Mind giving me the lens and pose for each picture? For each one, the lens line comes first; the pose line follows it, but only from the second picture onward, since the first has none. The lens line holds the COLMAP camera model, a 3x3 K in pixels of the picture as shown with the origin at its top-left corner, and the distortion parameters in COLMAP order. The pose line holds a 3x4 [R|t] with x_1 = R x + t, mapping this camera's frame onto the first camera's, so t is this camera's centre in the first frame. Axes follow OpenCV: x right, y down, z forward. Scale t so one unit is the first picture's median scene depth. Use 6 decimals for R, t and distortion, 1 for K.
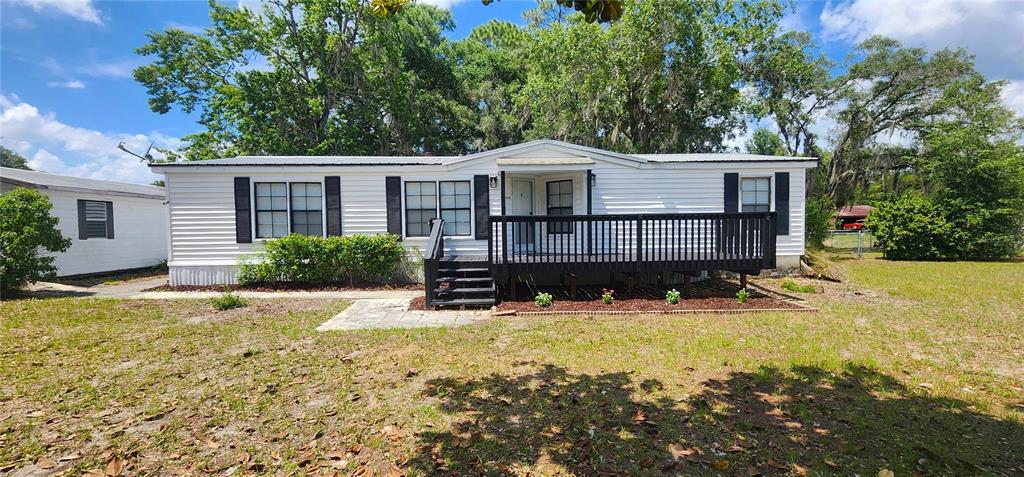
lens RADIAL K [[426.7, 0, 513.9], [0, 426.7, 239.6], [0, 0, 1]] dist [-0.000335, 0.000866]
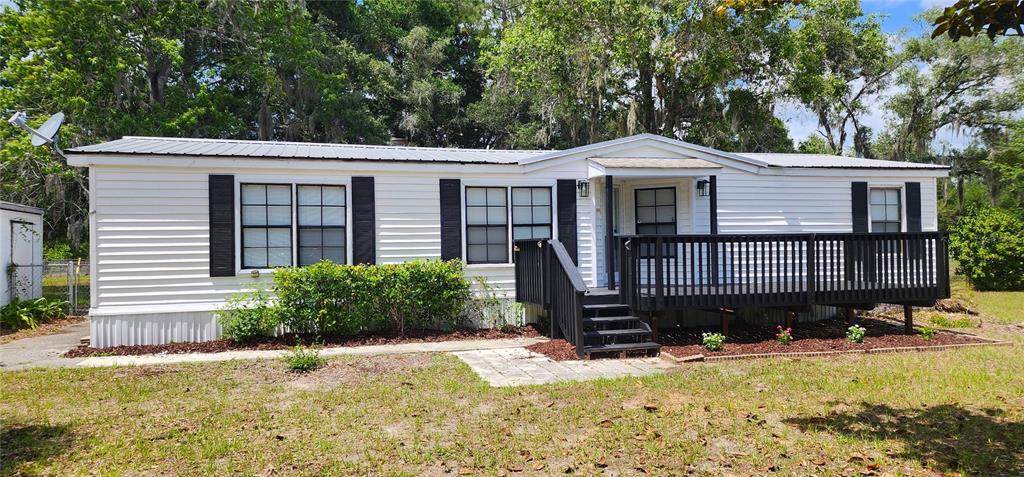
lens RADIAL K [[692.5, 0, 509.4], [0, 692.5, 236.5], [0, 0, 1]] dist [0.066275, -0.036979]
pose [[0.972102, 0.001277, 0.234554, -0.456593], [0.010414, 0.998764, -0.048599, 0.003764], [-0.234326, 0.049686, 0.970888, -0.130608]]
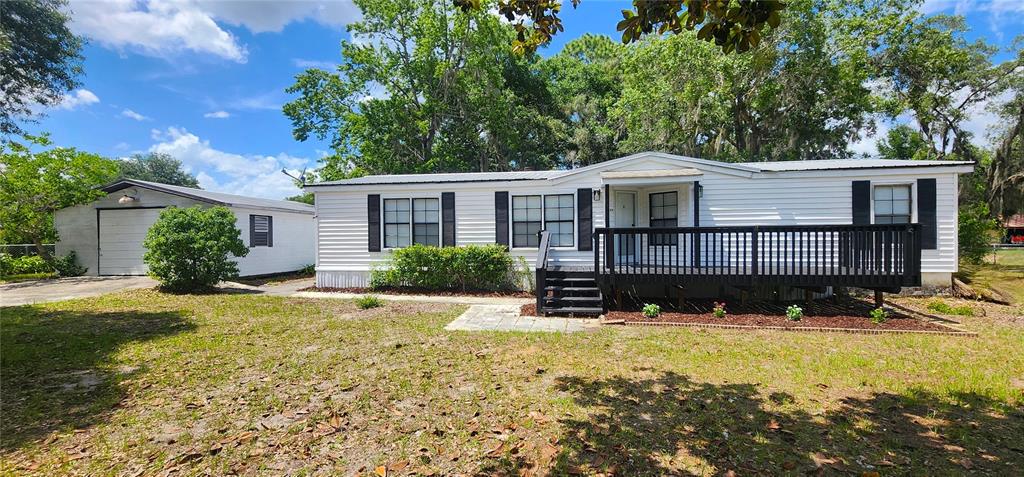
lens RADIAL K [[426.7, 0, 510.8], [0, 426.7, 241.1], [0, 0, 1]] dist [-0.000335, 0.000866]
pose [[0.978687, 0.005818, -0.205274, -0.038239], [-0.010448, 0.999715, -0.021480, 0.000639], [0.205090, 0.023167, 0.978469, -0.047465]]
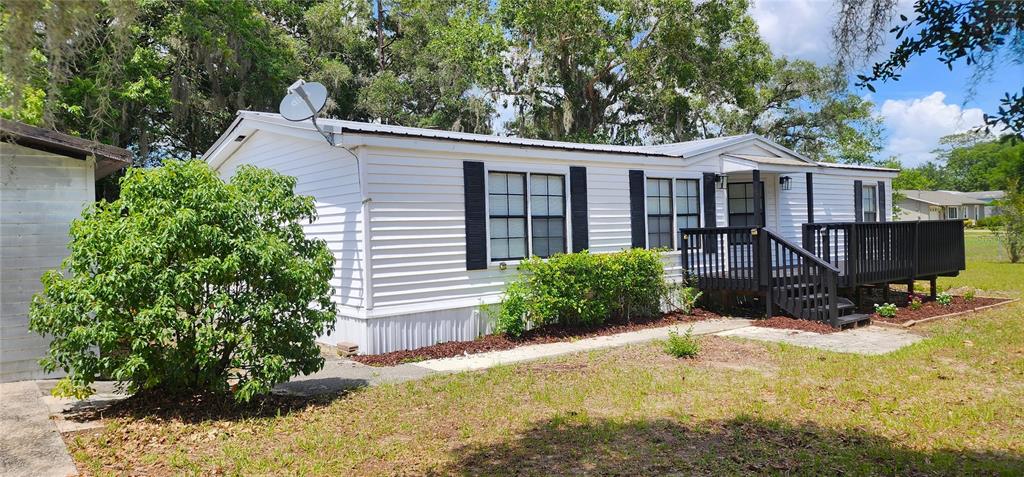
lens RADIAL K [[692.5, 0, 502.2], [0, 692.5, 237.6], [0, 0, 1]] dist [0.066275, -0.036979]
pose [[0.802135, -0.014465, 0.596968, -1.182069], [0.039398, 0.998810, -0.028737, -0.007745], [-0.595842, 0.046570, 0.801750, 0.188542]]
